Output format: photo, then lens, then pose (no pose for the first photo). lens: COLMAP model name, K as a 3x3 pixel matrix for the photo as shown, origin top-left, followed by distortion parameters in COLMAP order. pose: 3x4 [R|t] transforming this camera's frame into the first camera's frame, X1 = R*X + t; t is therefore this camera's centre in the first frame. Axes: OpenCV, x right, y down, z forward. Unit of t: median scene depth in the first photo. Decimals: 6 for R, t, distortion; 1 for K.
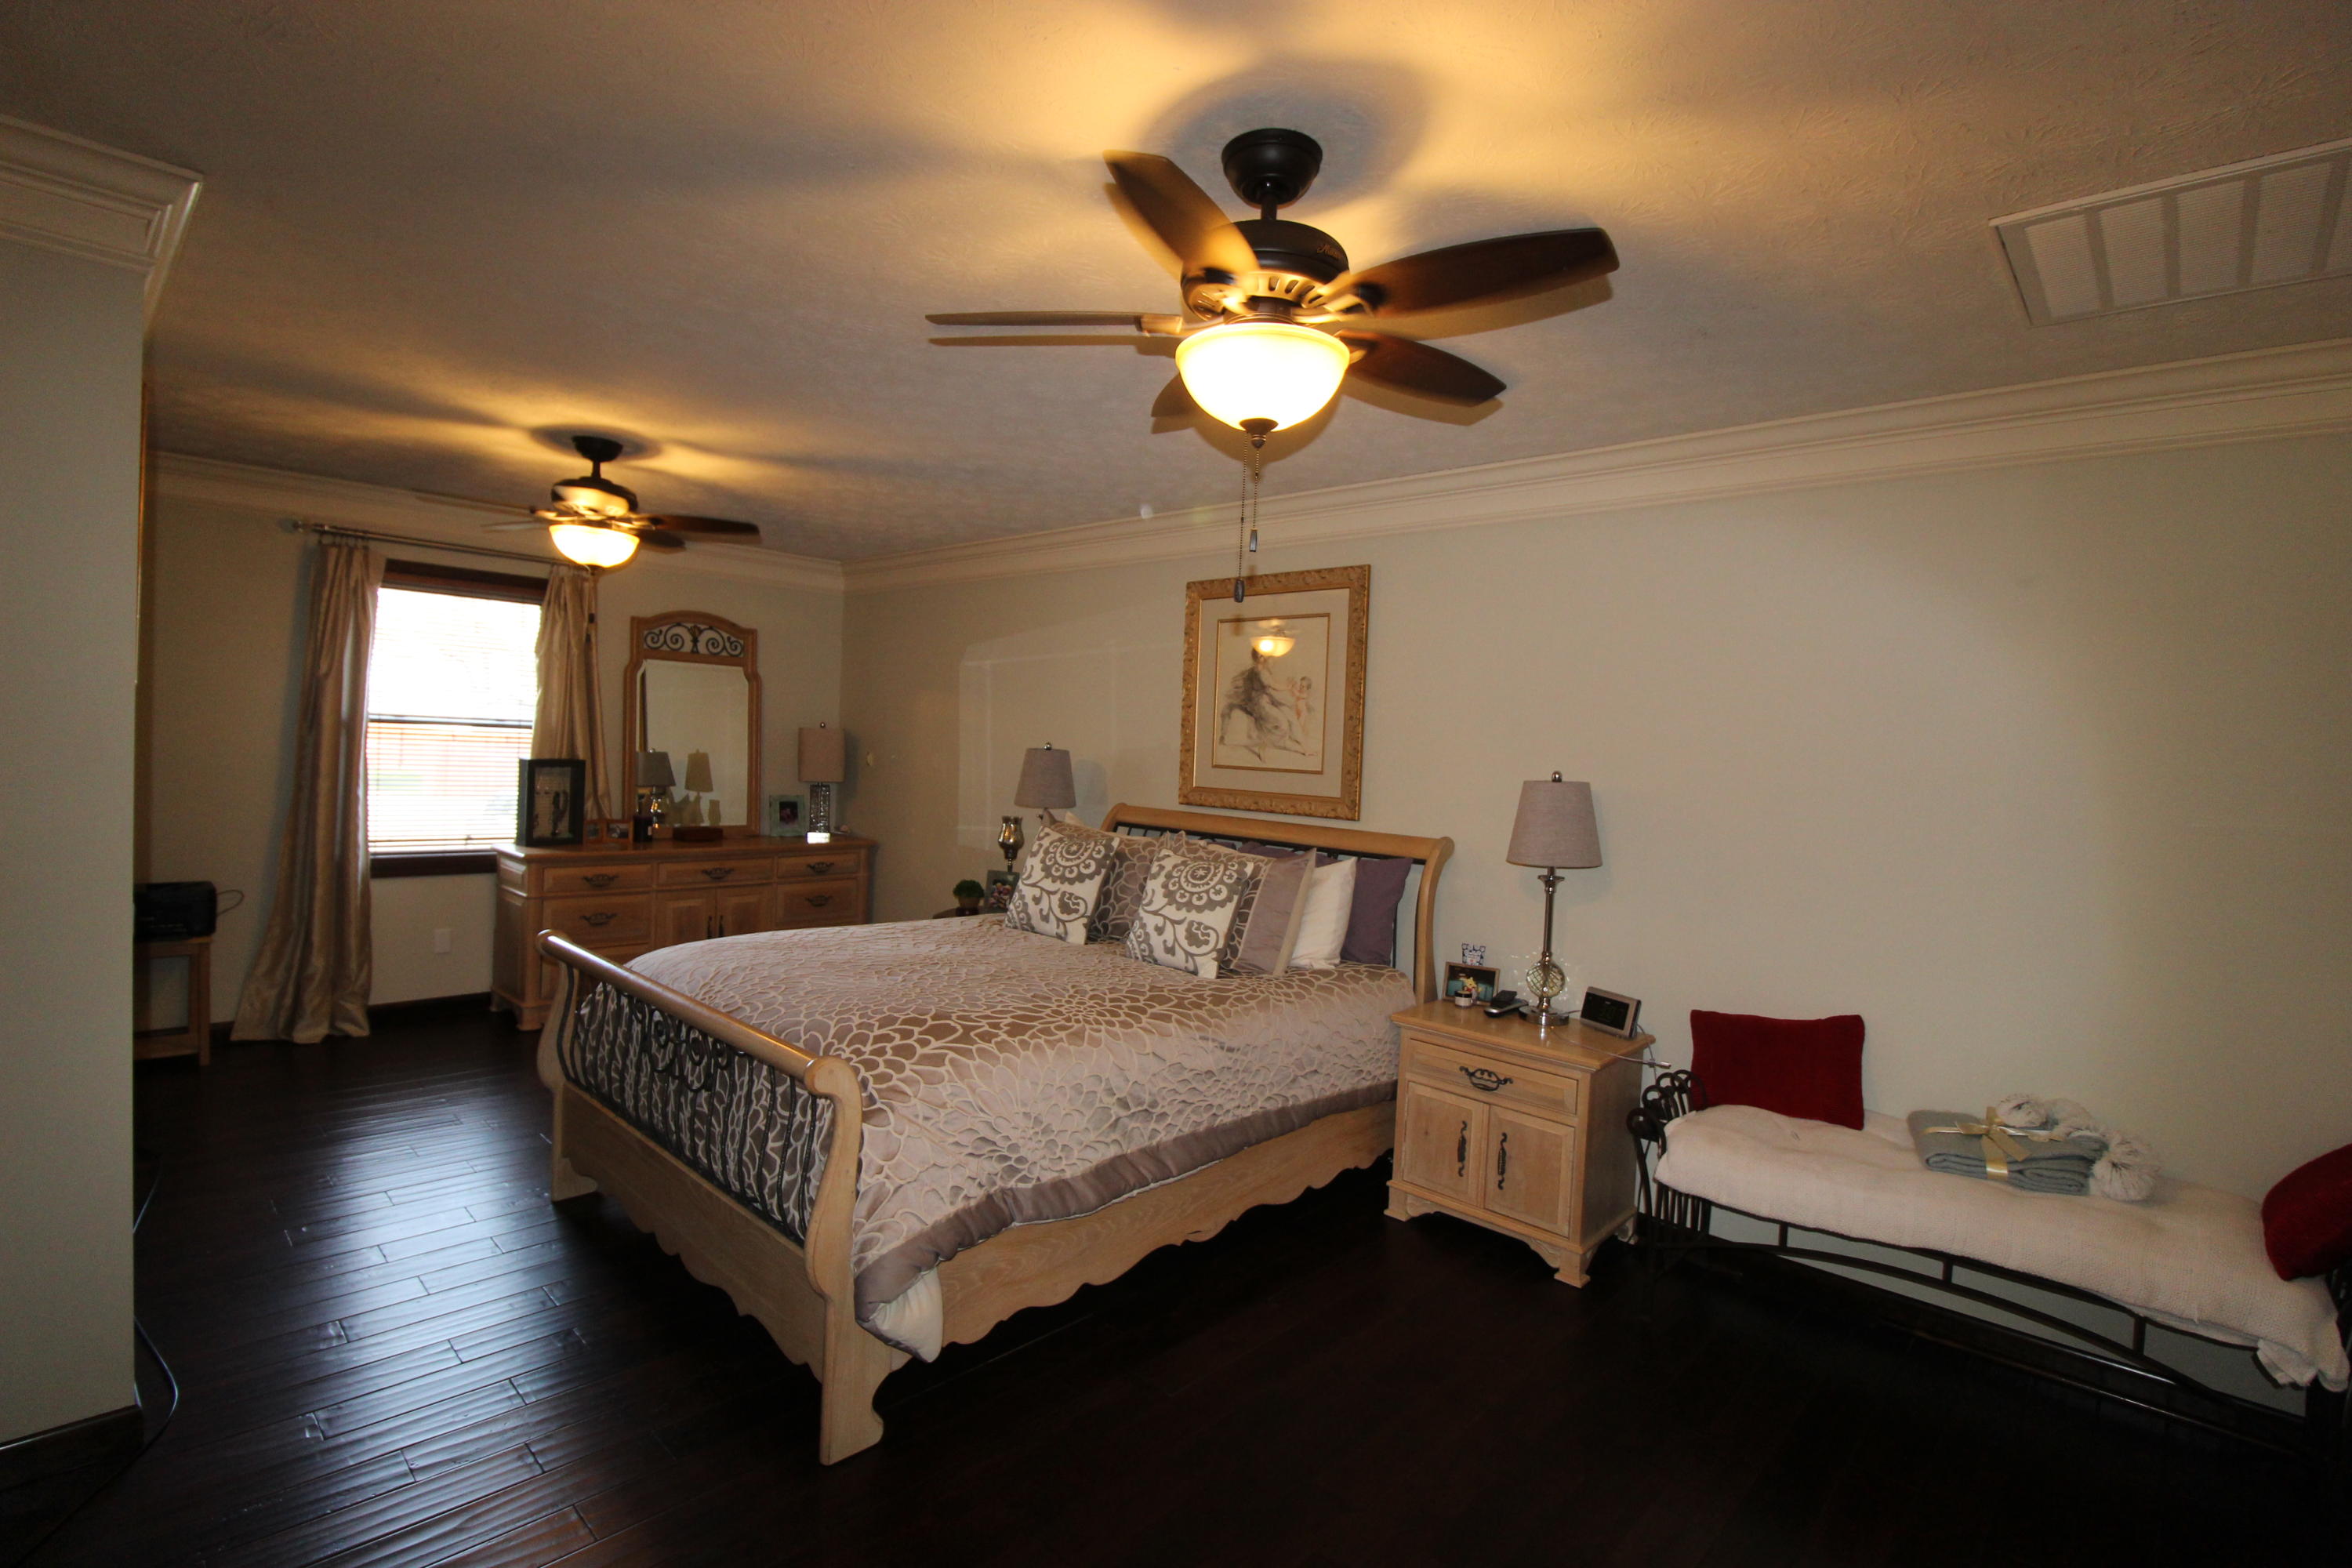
lens RADIAL K [[1090.0, 0, 1159.8], [0, 1090.0, 767.6], [0, 0, 1]] dist [-0.000894, -0.011476]
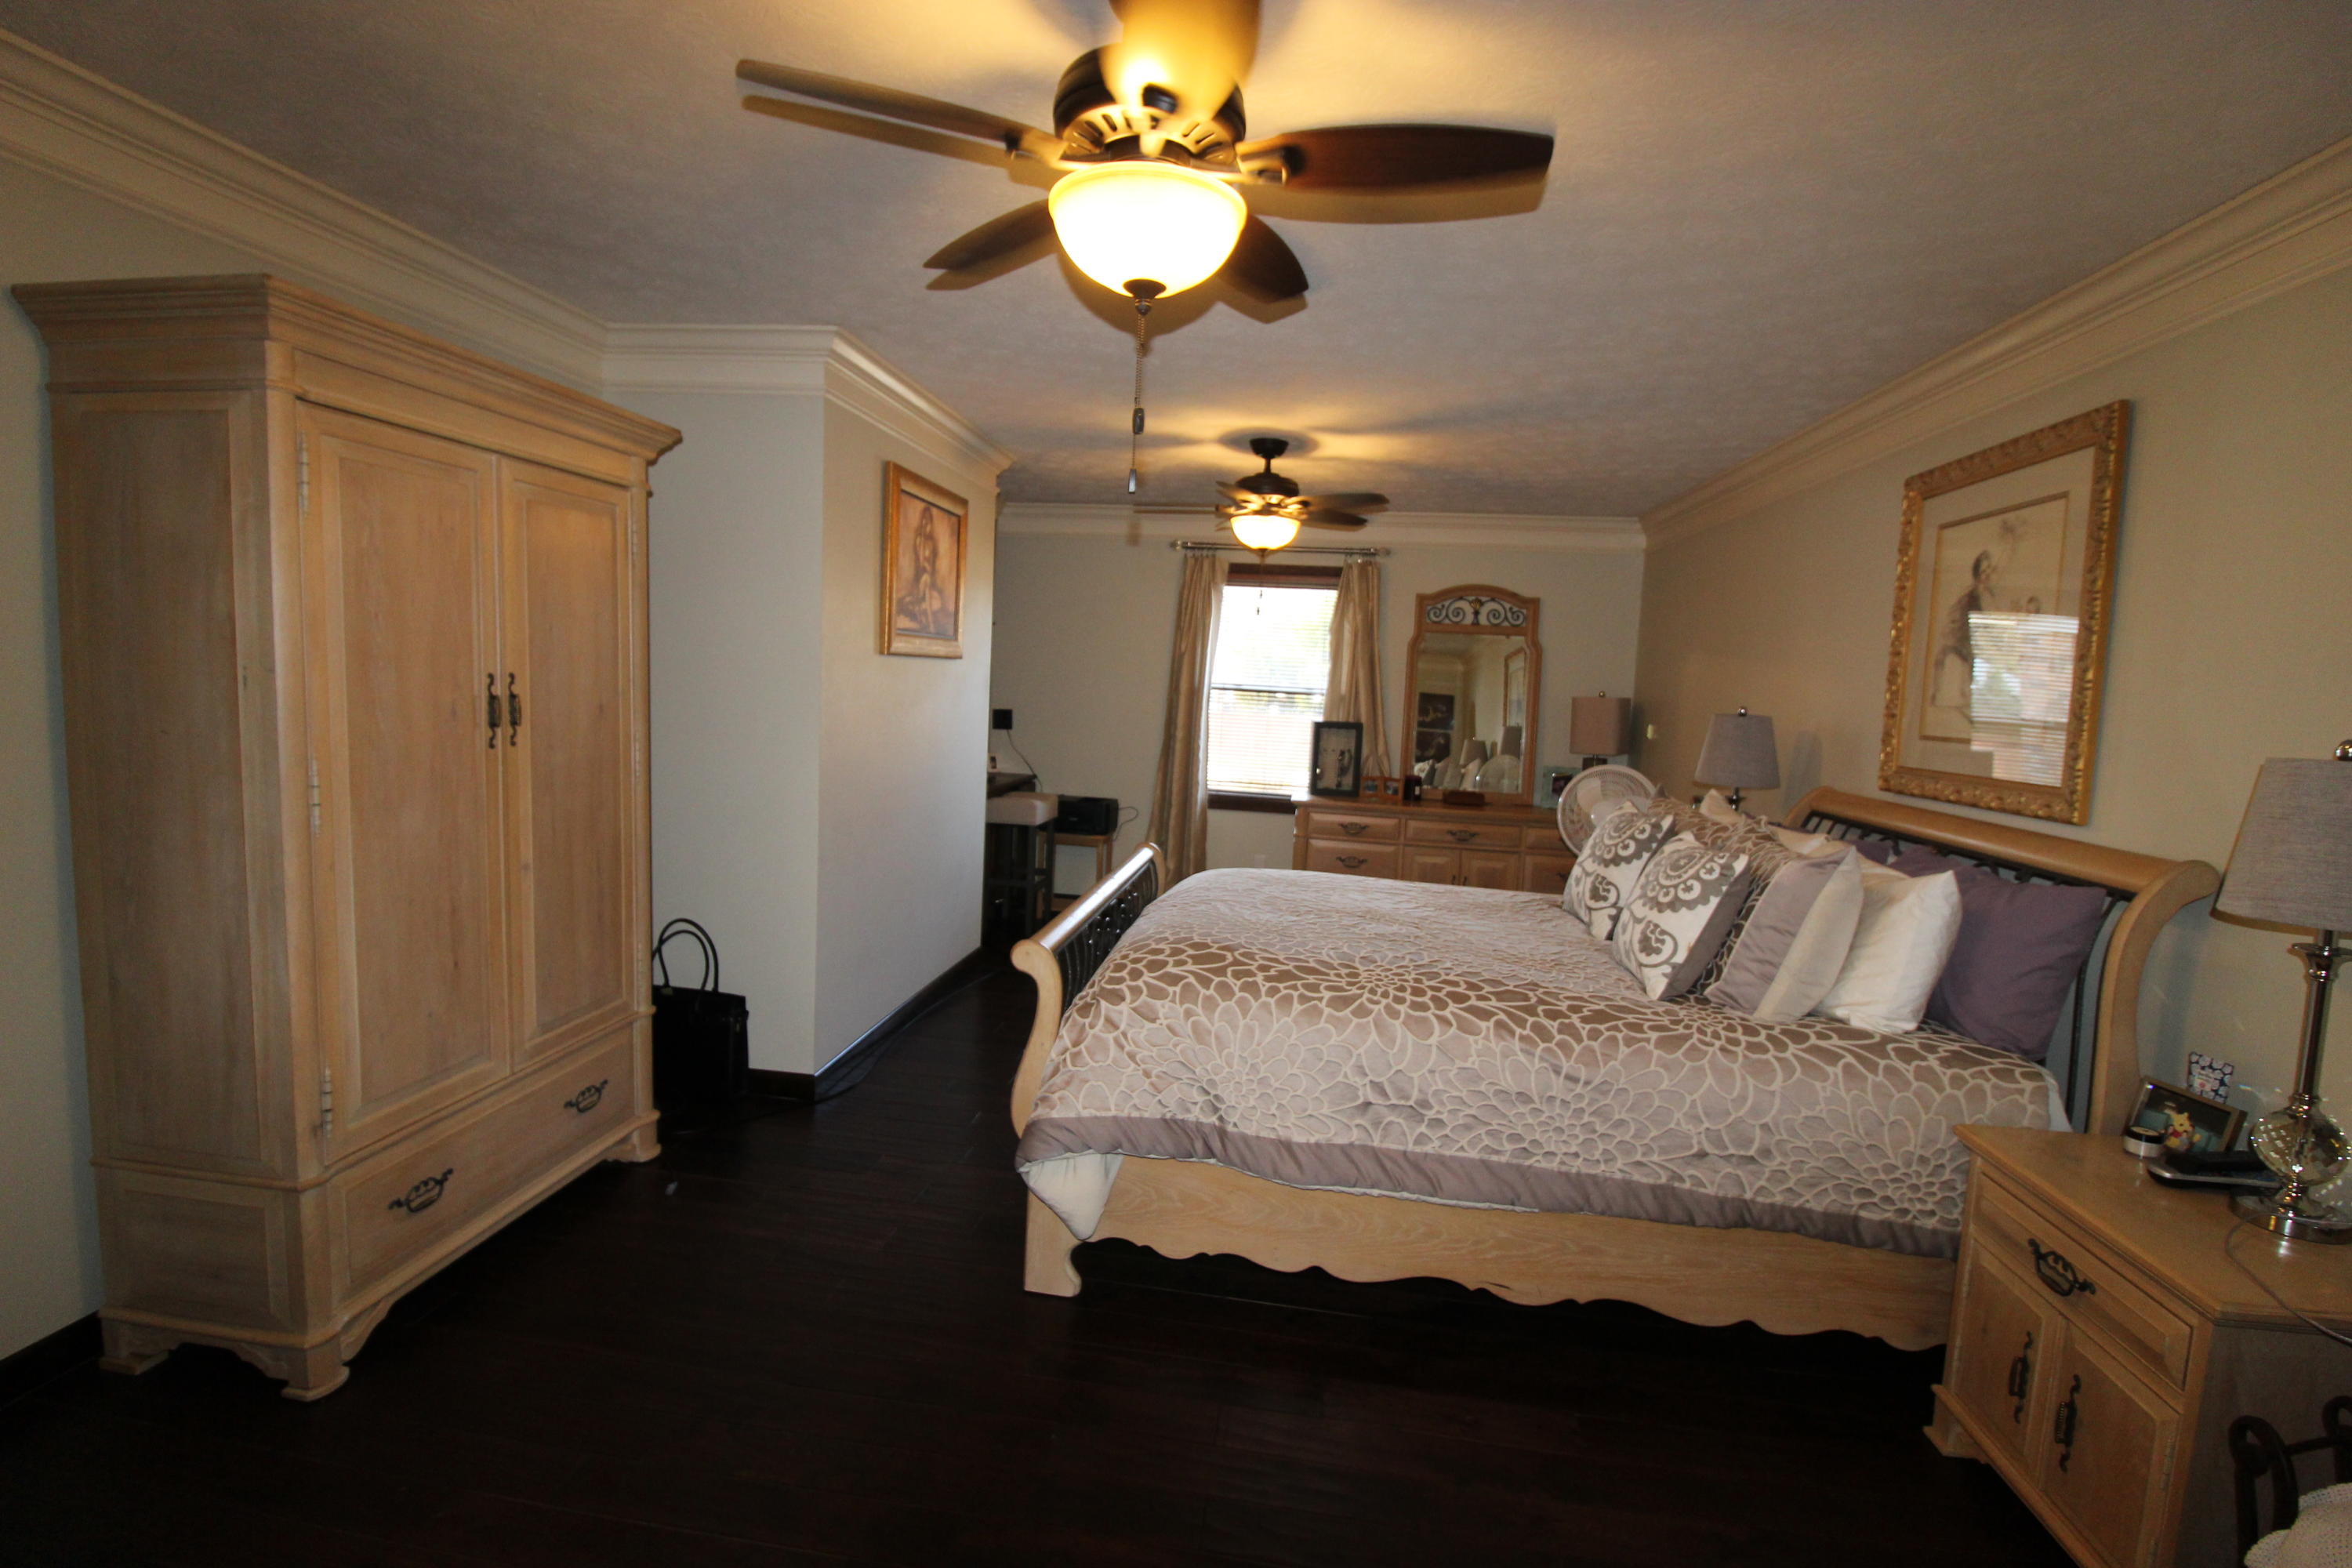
lens RADIAL K [[1090.0, 0, 1159.8], [0, 1090.0, 767.6], [0, 0, 1]] dist [-0.000894, -0.011476]
pose [[0.577498, 0.048371, -0.814958, 0.385623], [-0.043027, 0.998659, 0.028784, 0.021602], [0.815257, 0.018443, 0.578805, 0.233077]]
